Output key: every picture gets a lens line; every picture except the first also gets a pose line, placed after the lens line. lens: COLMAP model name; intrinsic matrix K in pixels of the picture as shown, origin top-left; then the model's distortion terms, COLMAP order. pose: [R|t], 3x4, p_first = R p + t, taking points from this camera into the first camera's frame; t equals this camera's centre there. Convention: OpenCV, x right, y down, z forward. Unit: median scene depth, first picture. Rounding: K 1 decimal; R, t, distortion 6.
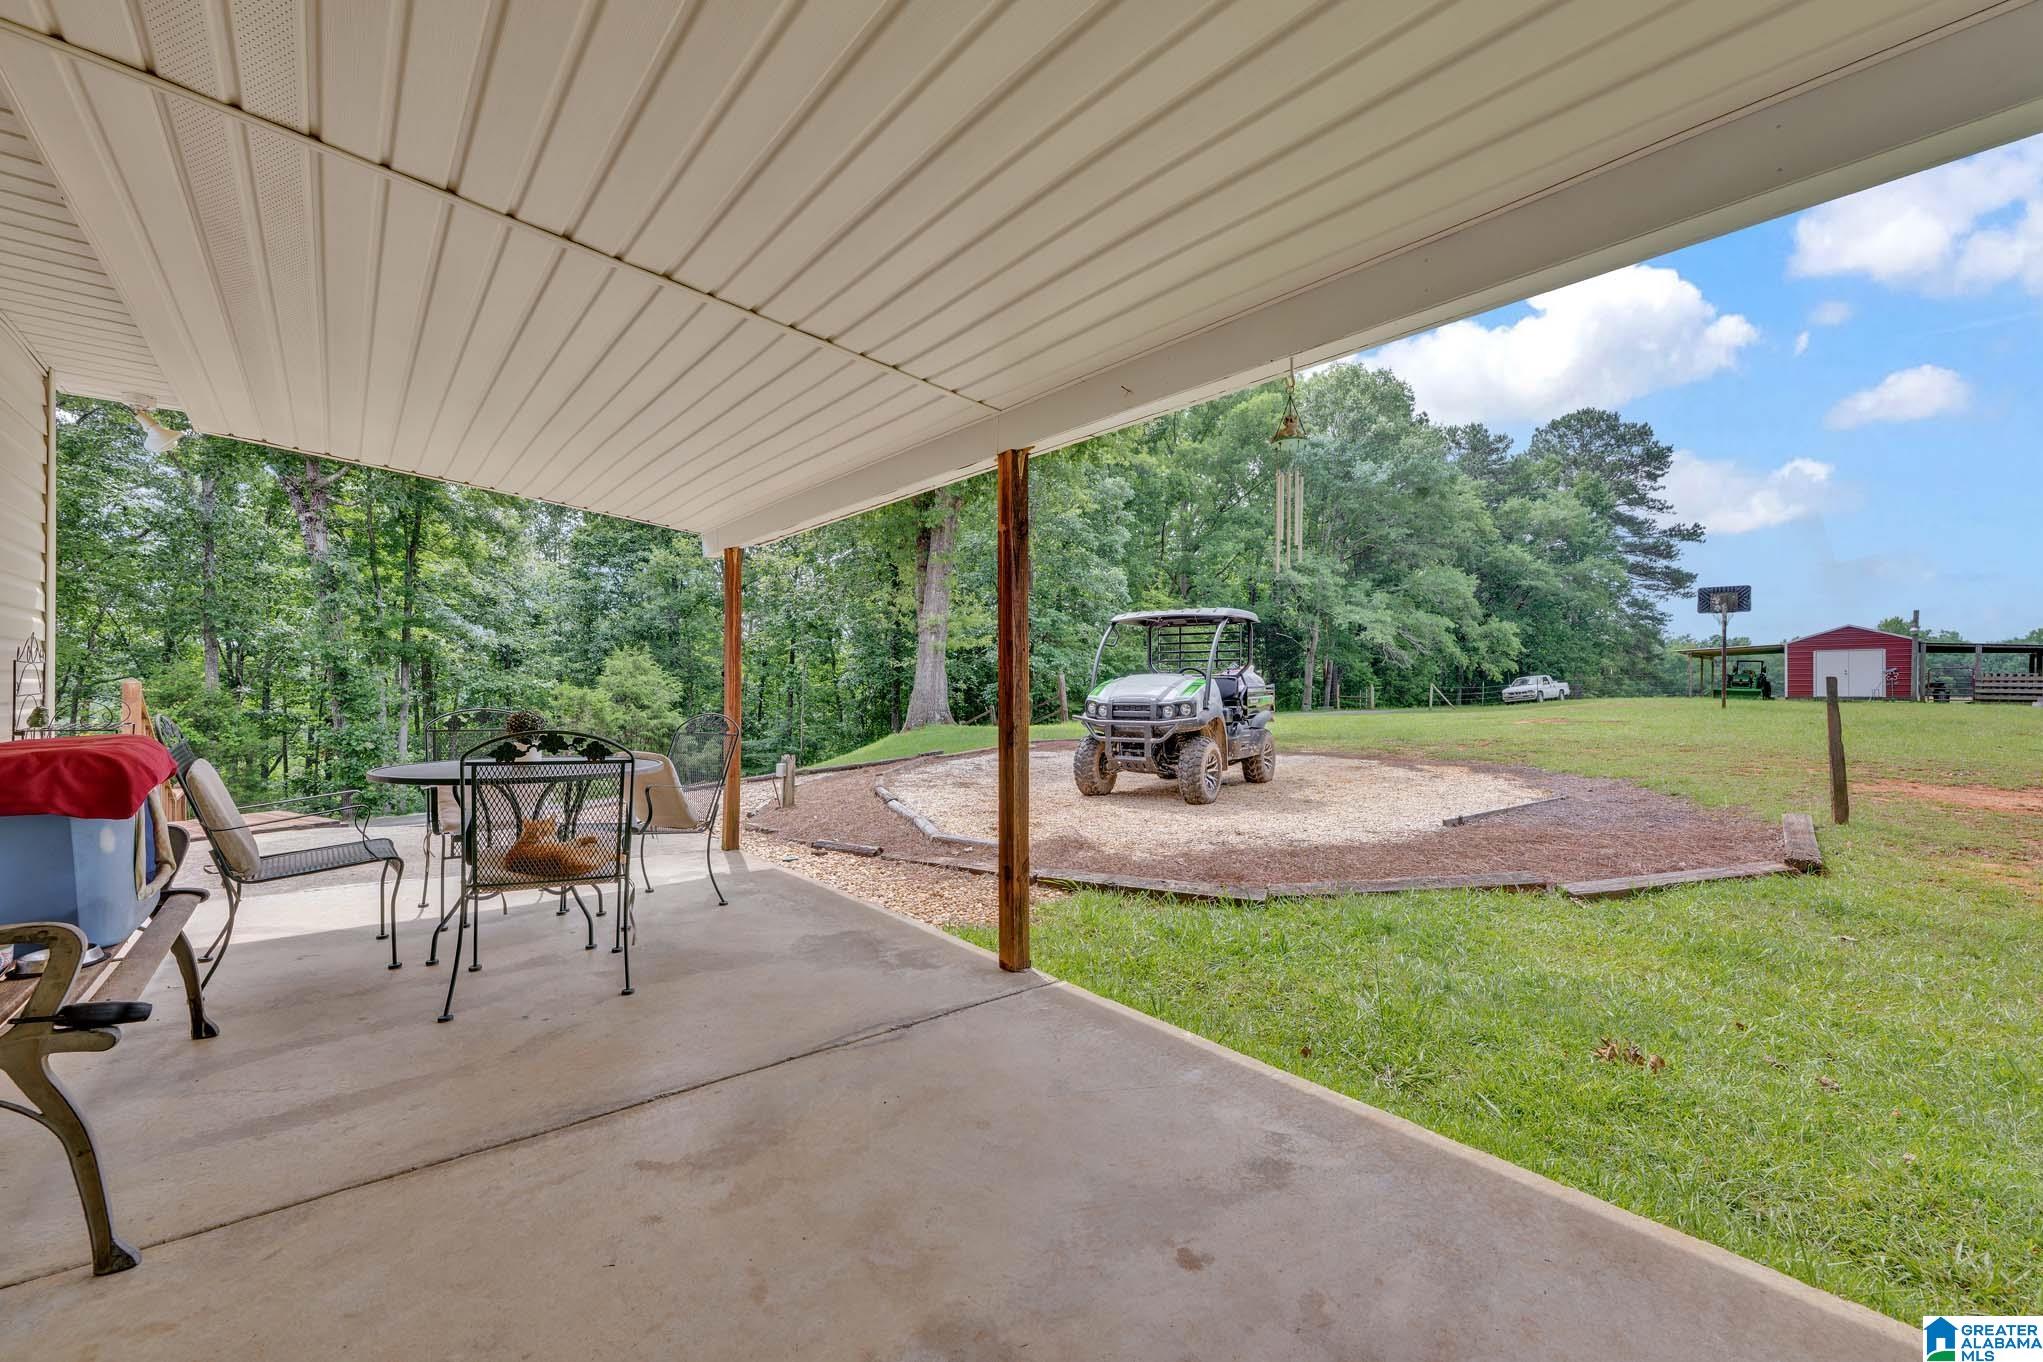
lens RADIAL K [[797.9, 0, 1012.2], [0, 797.9, 688.7], [0, 0, 1]] dist [0.000318, -0.000177]
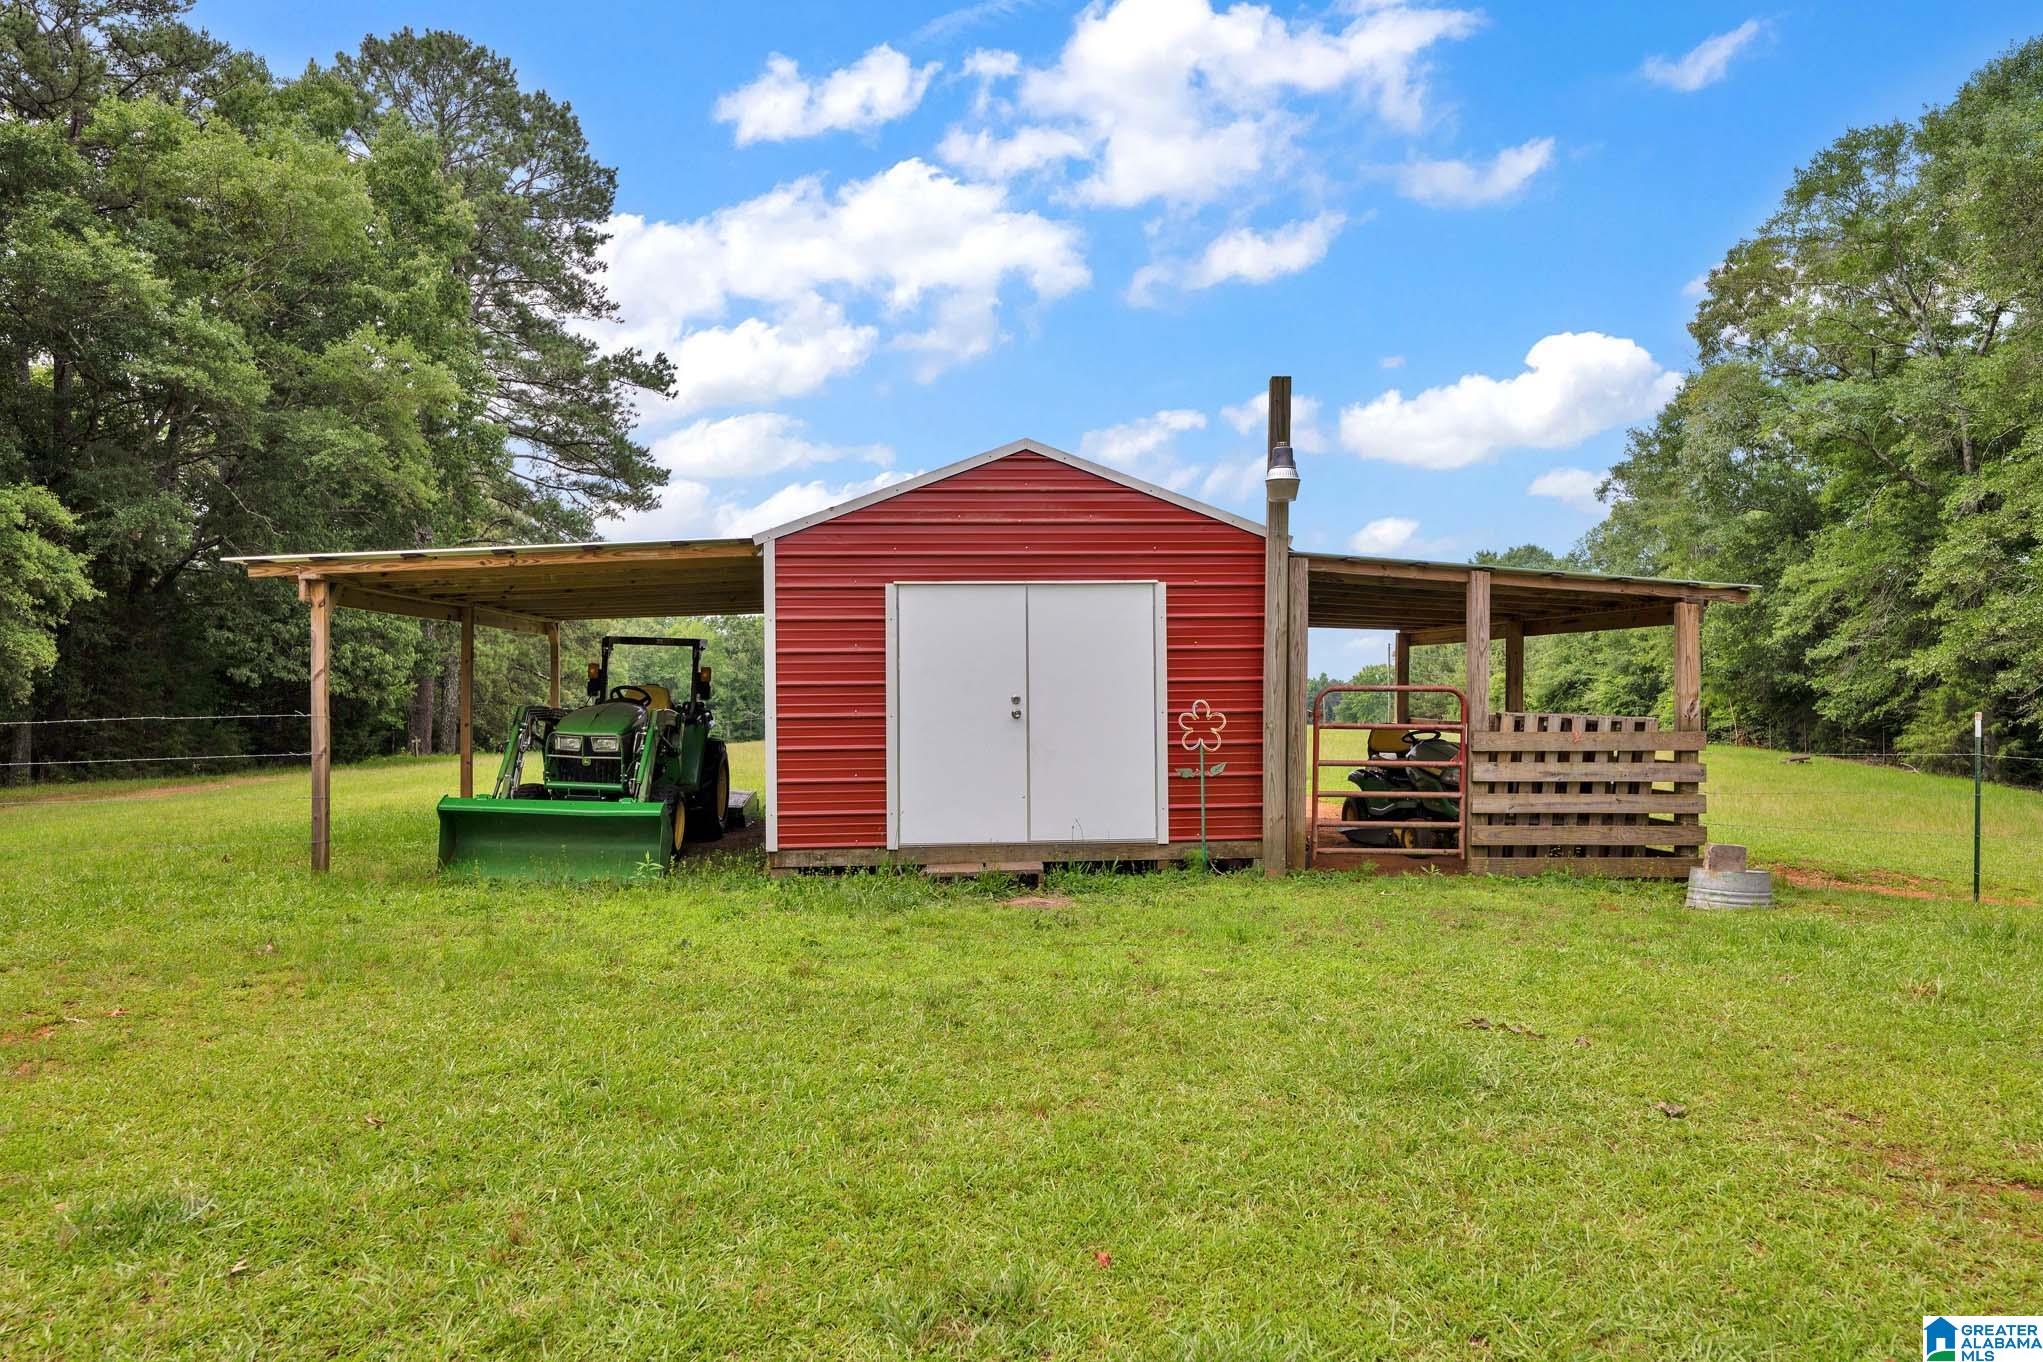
lens RADIAL K [[1411.4, 0, 1021.5], [0, 1411.4, 681.0], [0, 0, 1]] dist [-0.000711, -0.000283]
pose [[0.606324, -0.002723, 0.795213, 0.336190], [0.009837, 0.999943, -0.004076, -0.010492], [-0.795157, 0.010294, 0.606316, 0.341662]]
